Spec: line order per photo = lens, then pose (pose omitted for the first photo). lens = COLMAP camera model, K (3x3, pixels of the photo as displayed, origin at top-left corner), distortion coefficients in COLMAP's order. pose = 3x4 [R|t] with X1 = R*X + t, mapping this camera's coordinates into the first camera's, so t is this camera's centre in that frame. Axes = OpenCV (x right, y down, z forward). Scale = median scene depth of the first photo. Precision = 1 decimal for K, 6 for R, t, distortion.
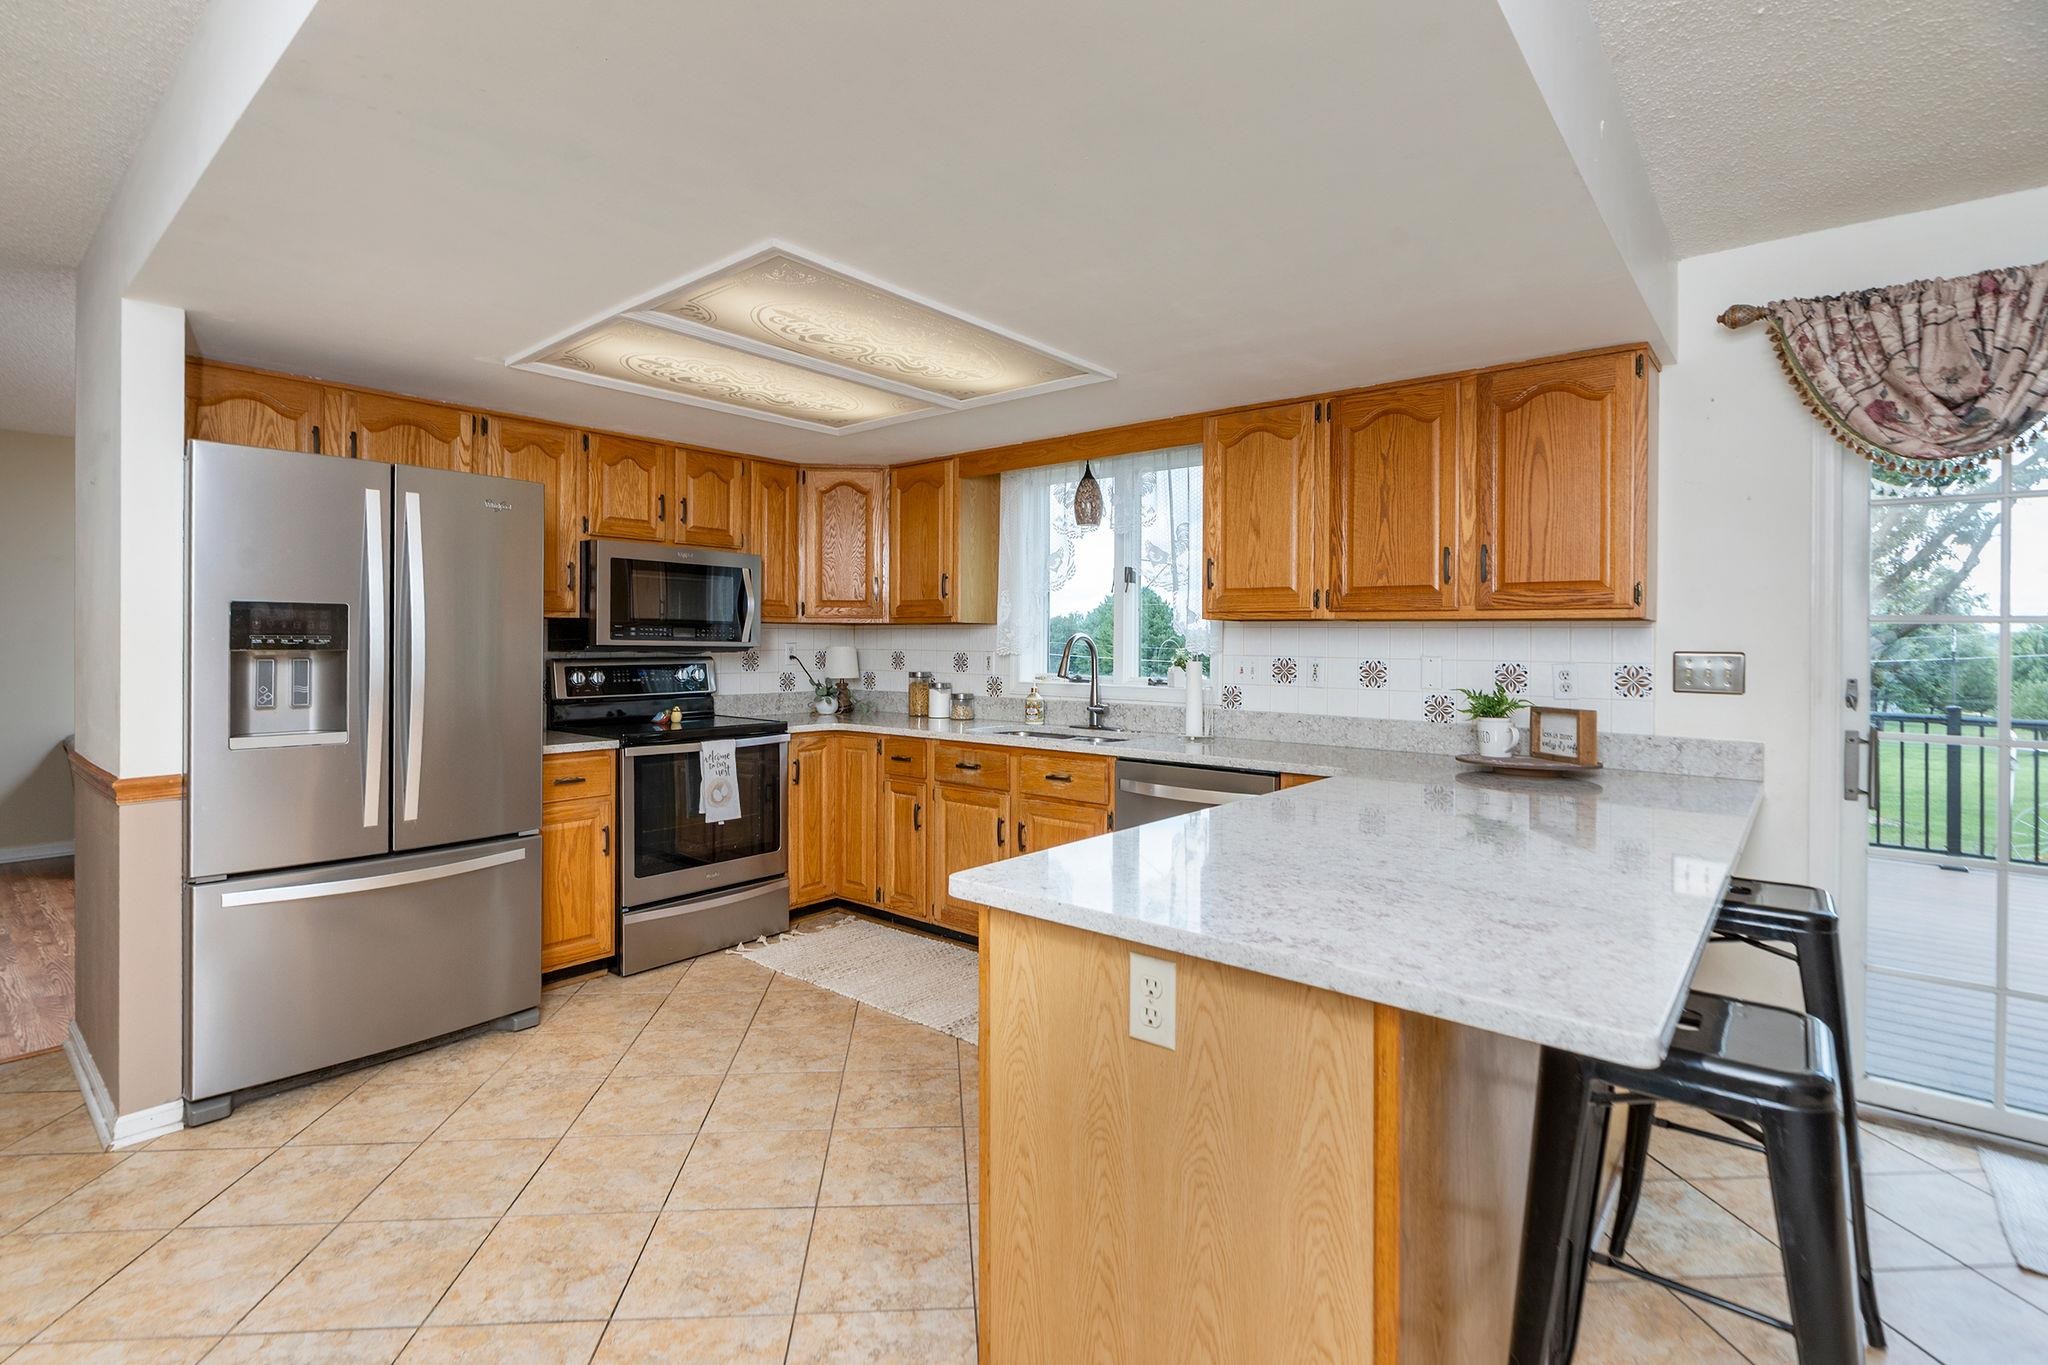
lens RADIAL K [[960.4, 0, 1003.2], [0, 960.4, 637.4], [0, 0, 1]] dist [-0.004594, 0.002564]
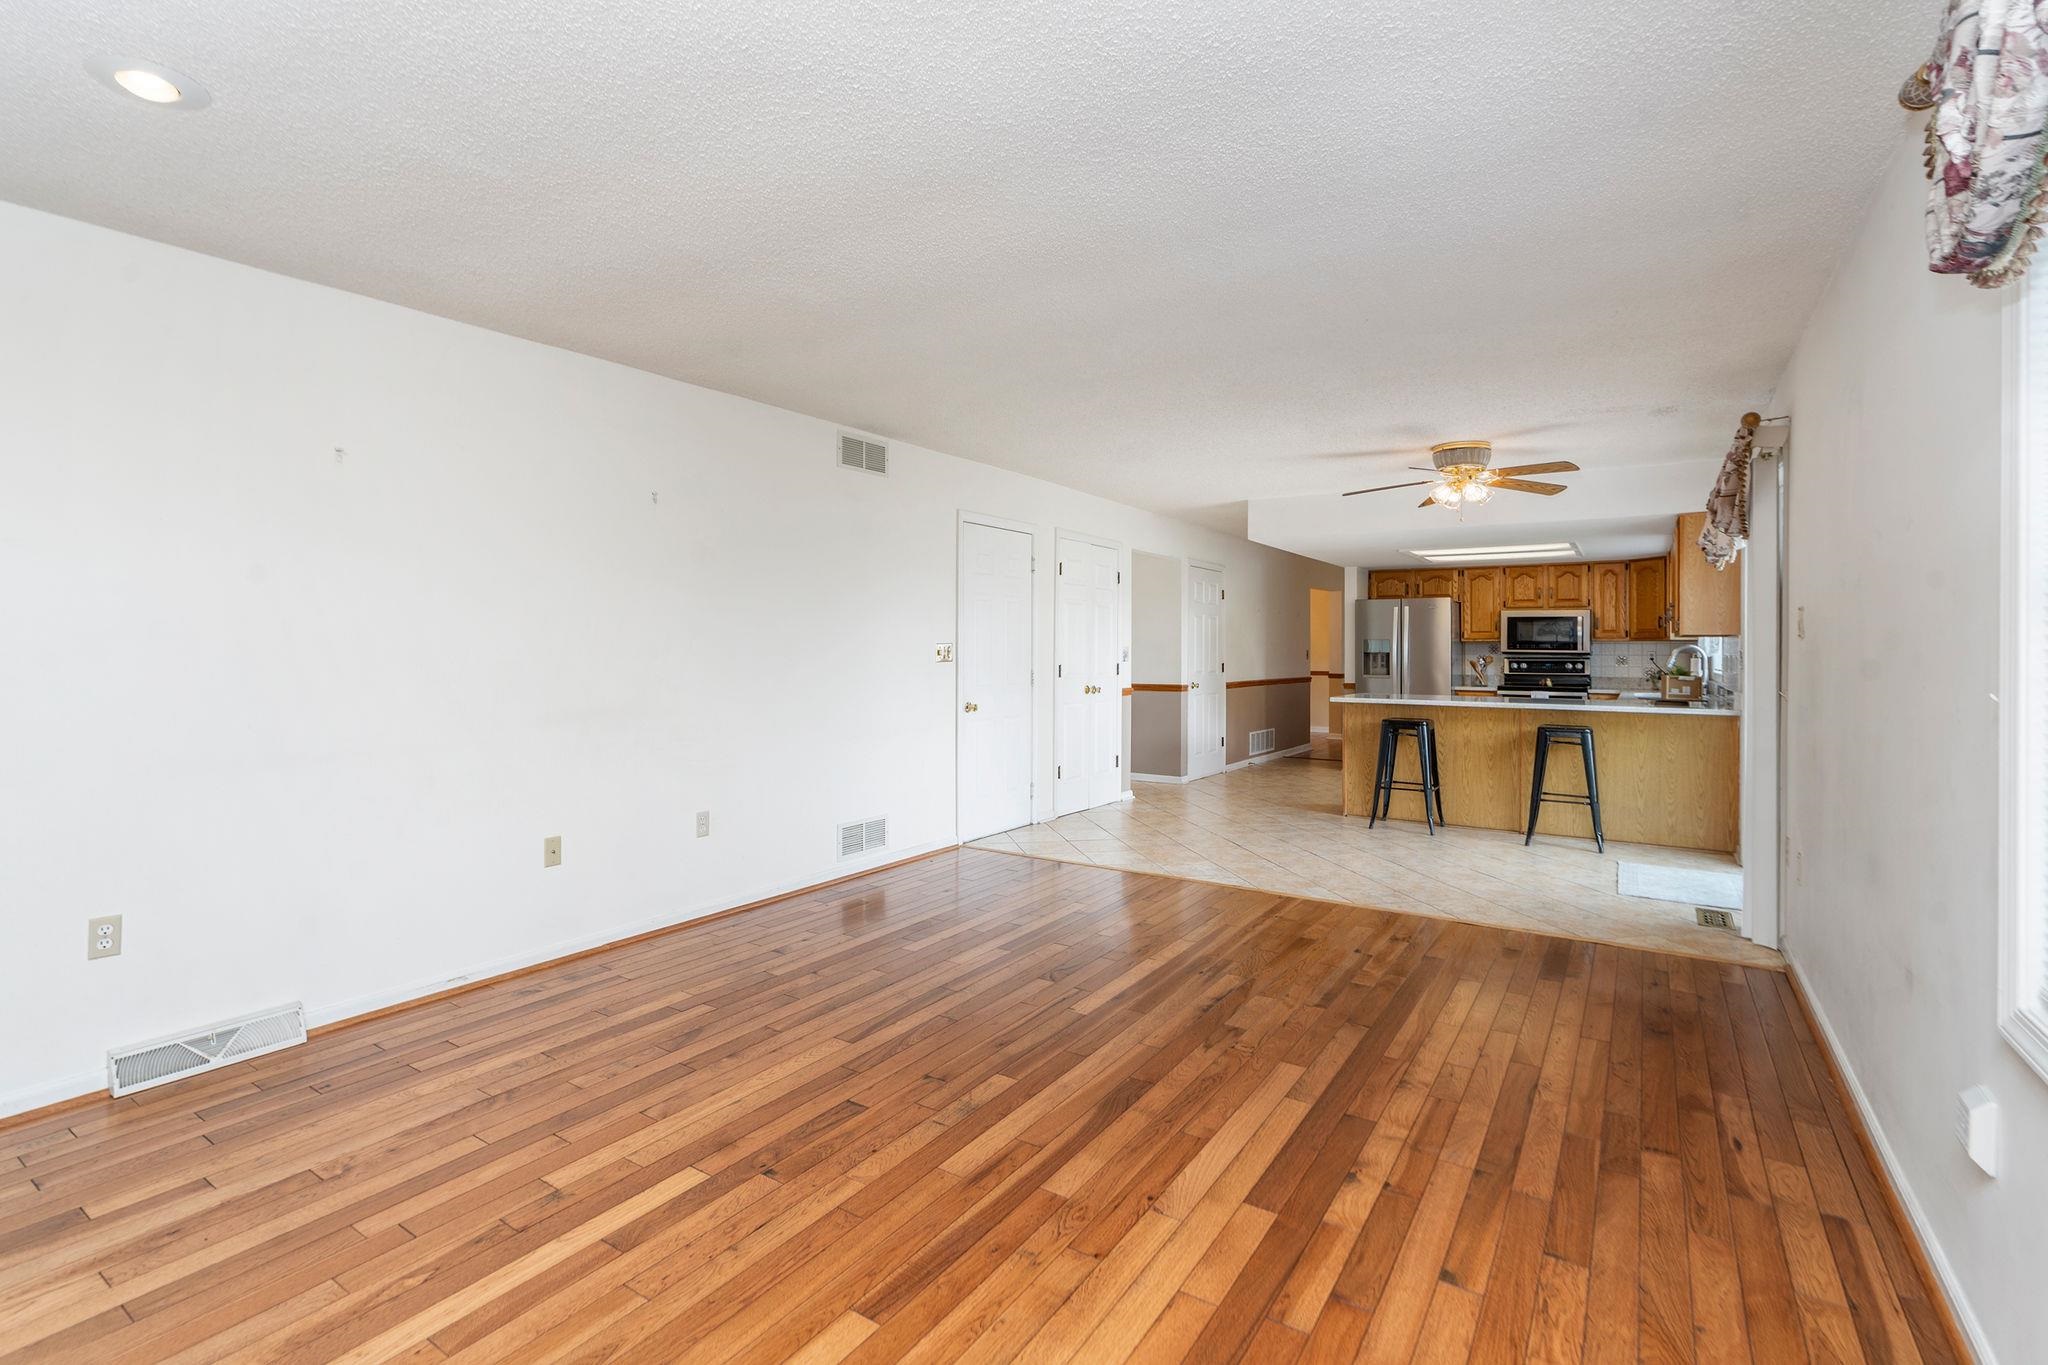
lens RADIAL K [[960.4, 0, 1000.0], [0, 960.4, 652.5], [0, 0, 1]] dist [-0.004594, 0.002564]
pose [[0.110328, -0.009917, -0.993846, 2.030060], [0.000088, 0.999950, -0.009968, 0.036629], [0.993895, 0.001012, 0.110323, -0.625385]]
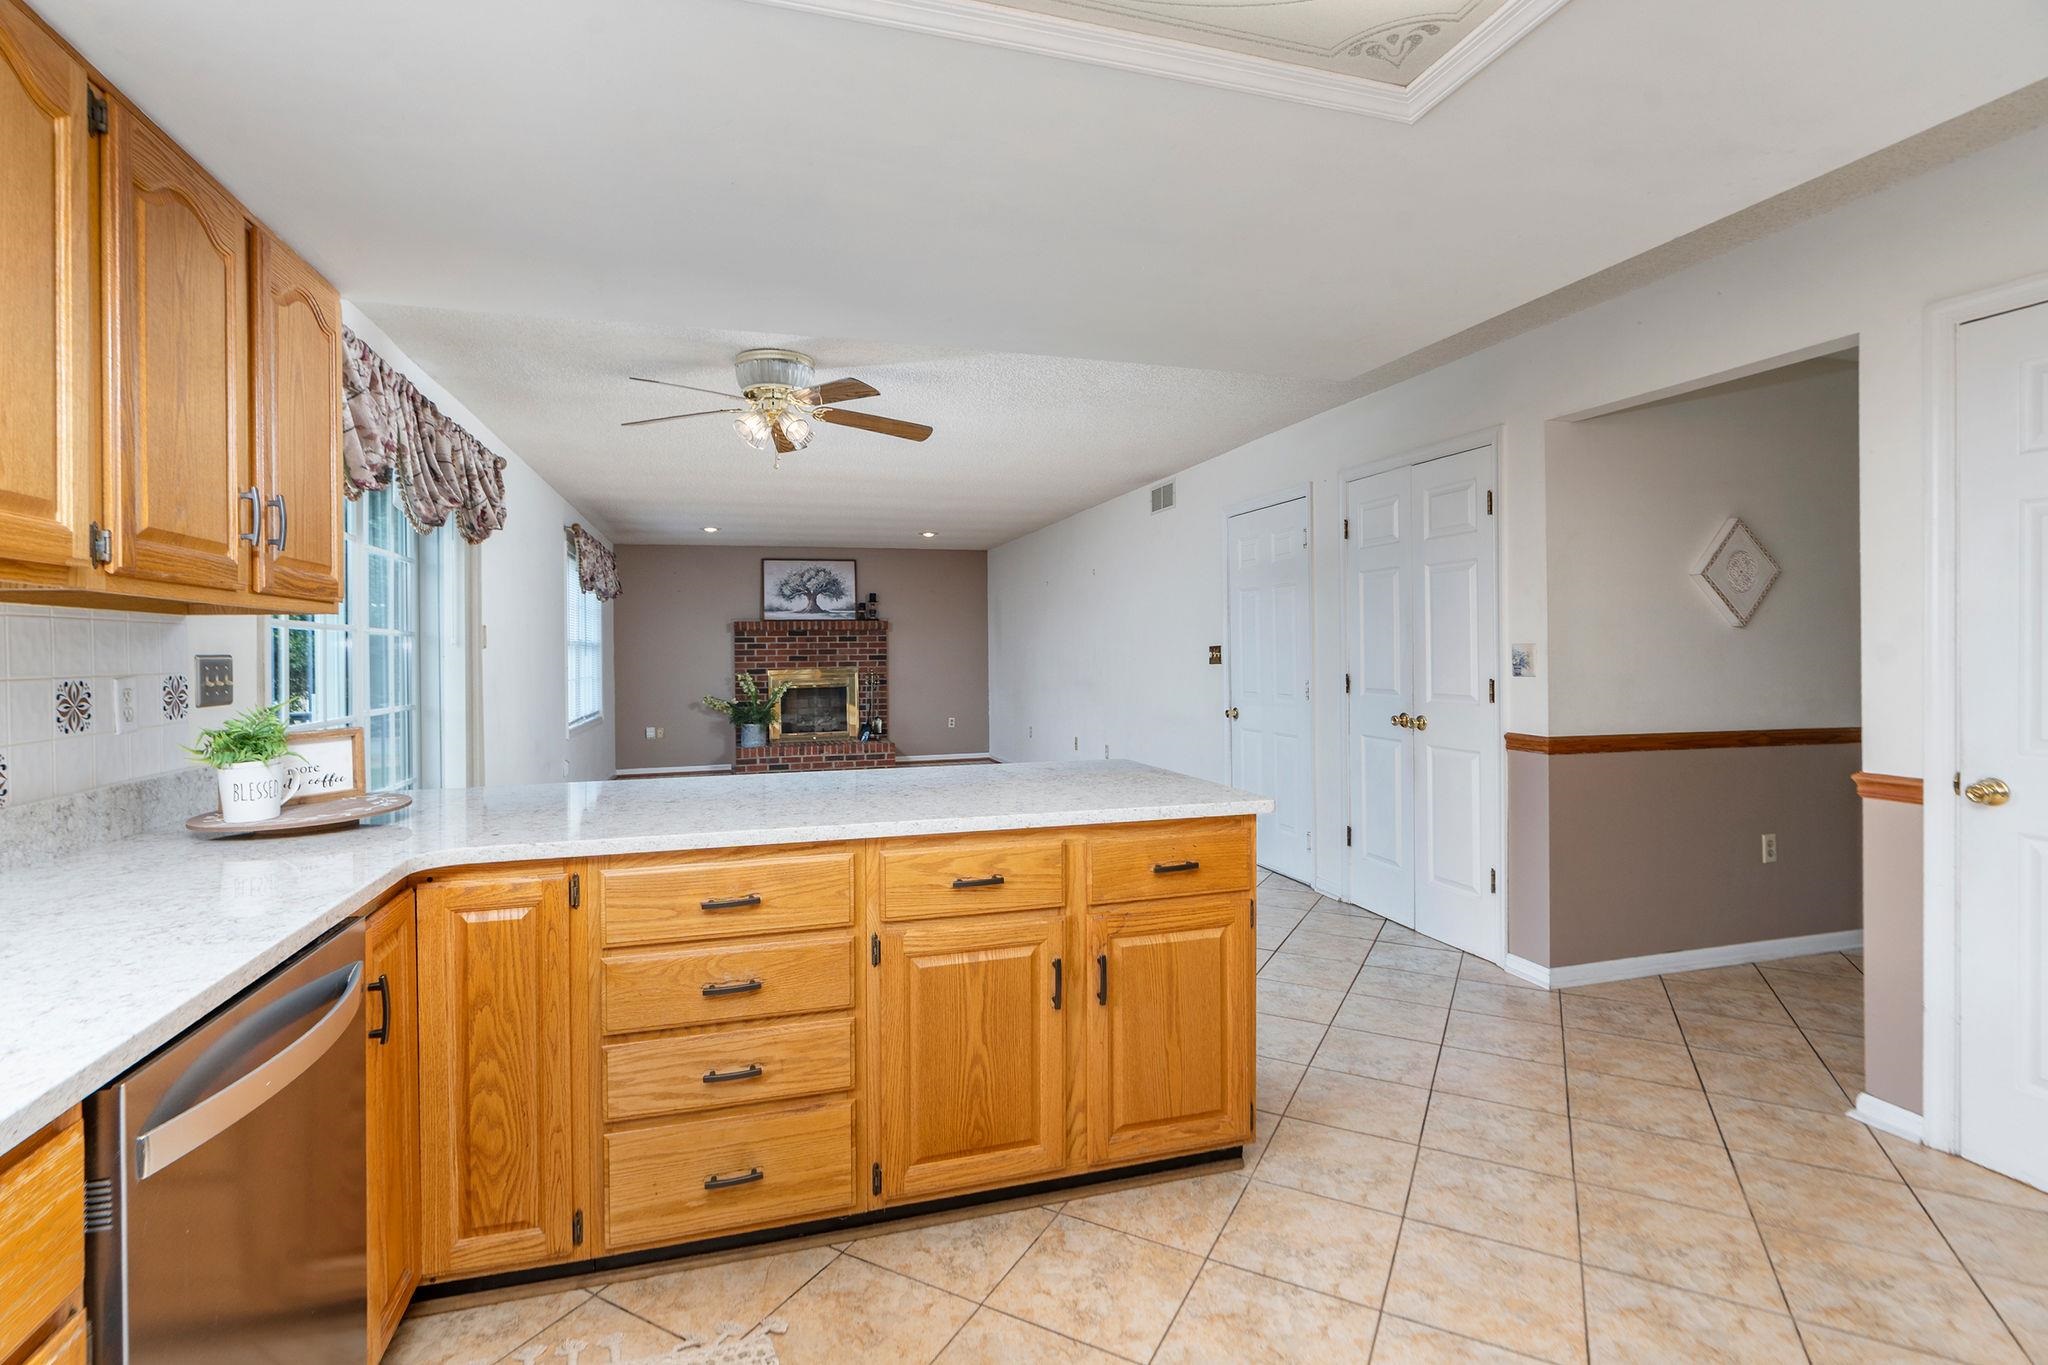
lens RADIAL K [[960.4, 0, 1014.3], [0, 960.4, 650.4], [0, 0, 1]] dist [-0.004594, 0.002564]
pose [[-0.835818, -0.007703, 0.548953, -0.222894], [-0.003952, 0.999960, 0.008014, 0.001504], [-0.548993, 0.004529, -0.835815, 1.033409]]
